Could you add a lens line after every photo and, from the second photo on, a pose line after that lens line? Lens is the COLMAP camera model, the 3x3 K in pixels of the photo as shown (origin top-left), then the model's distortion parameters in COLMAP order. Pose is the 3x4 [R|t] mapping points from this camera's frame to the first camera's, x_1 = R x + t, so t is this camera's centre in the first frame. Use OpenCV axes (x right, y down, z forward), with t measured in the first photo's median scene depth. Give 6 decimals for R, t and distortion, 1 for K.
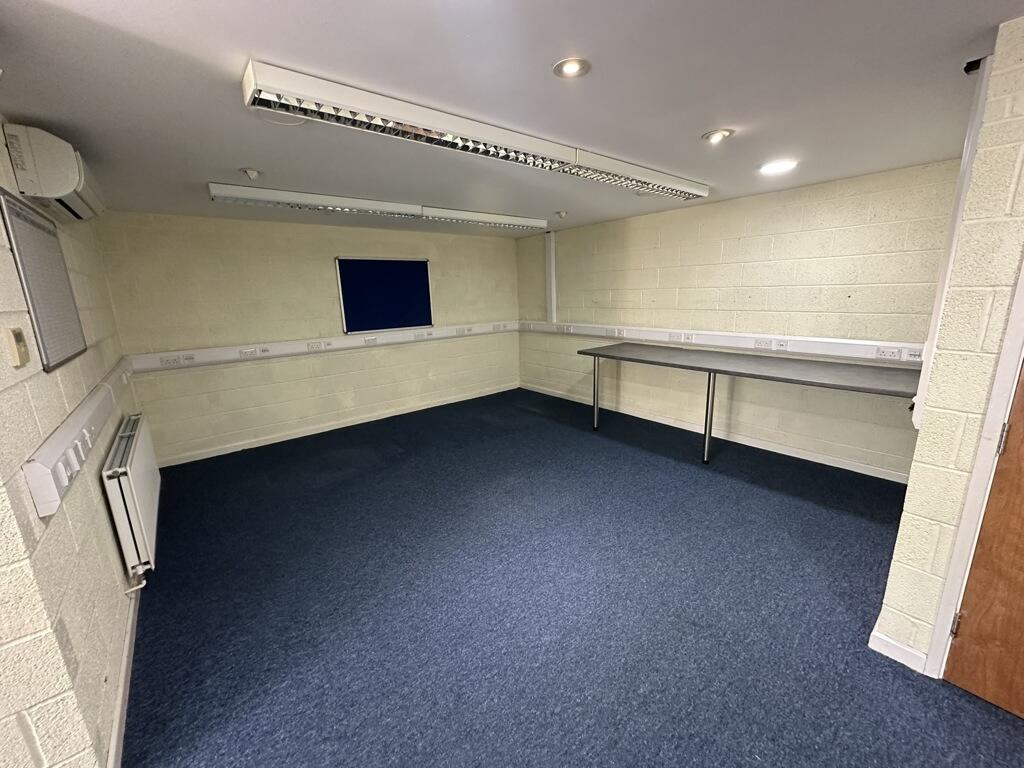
lens RADIAL K [[407.2, 0, 512.0], [0, 407.2, 384.0], [0, 0, 1]] dist [-0.000080, 0.000037]
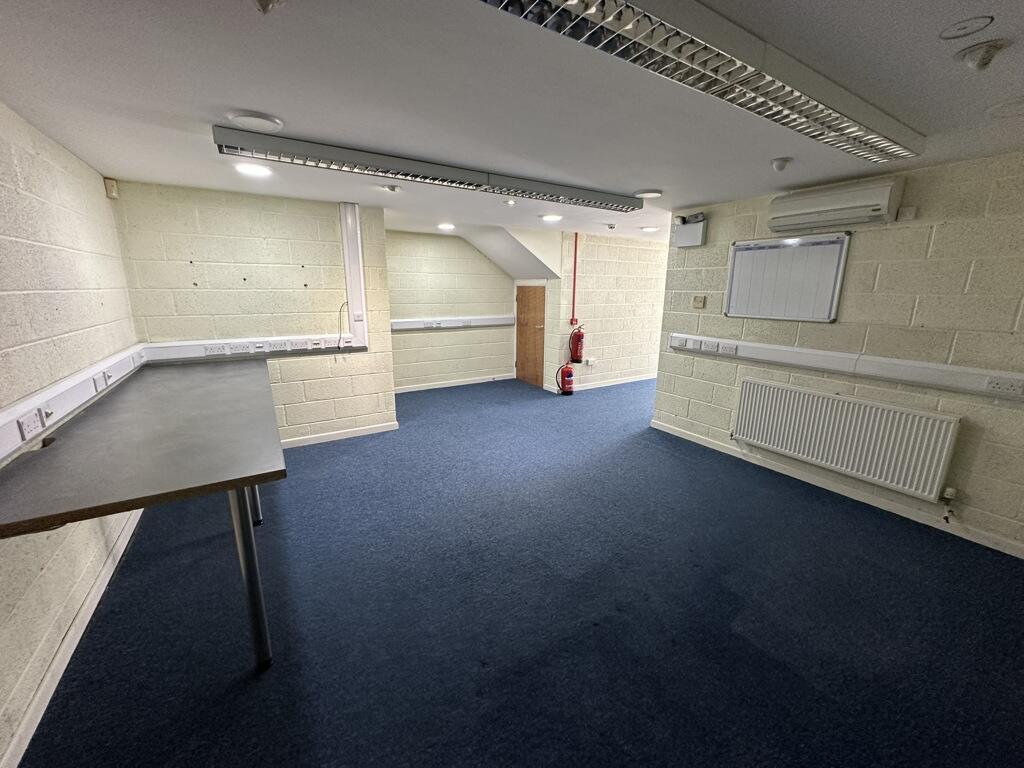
lens RADIAL K [[407.2, 0, 512.0], [0, 407.2, 384.0], [0, 0, 1]] dist [-0.000080, 0.000037]
pose [[-0.990493, -0.007608, 0.137355, -0.077575], [0.053790, 0.897559, 0.437600, -0.303338], [-0.126613, 0.440828, -0.888617, 1.327128]]
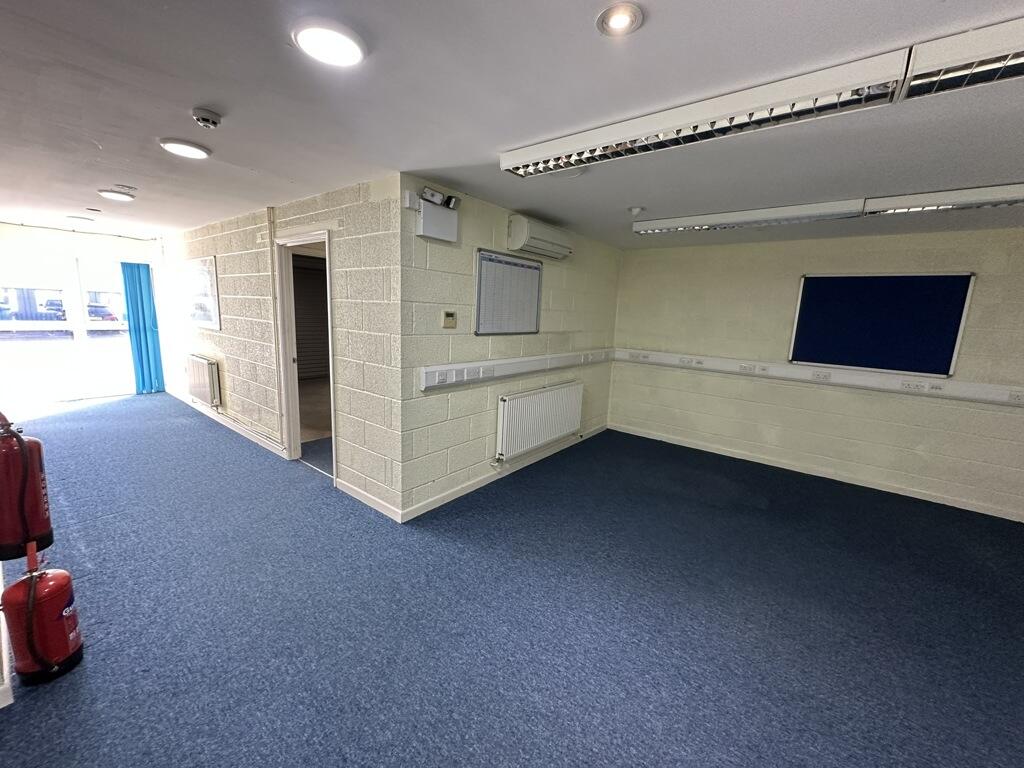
lens RADIAL K [[407.2, 0, 512.0], [0, 407.2, 384.0], [0, 0, 1]] dist [-0.000080, 0.000037]
pose [[0.216820, 0.212980, -0.952695, 0.345181], [-0.268353, 0.951317, 0.151599, -0.059178], [0.938603, 0.222789, 0.263418, 0.259403]]
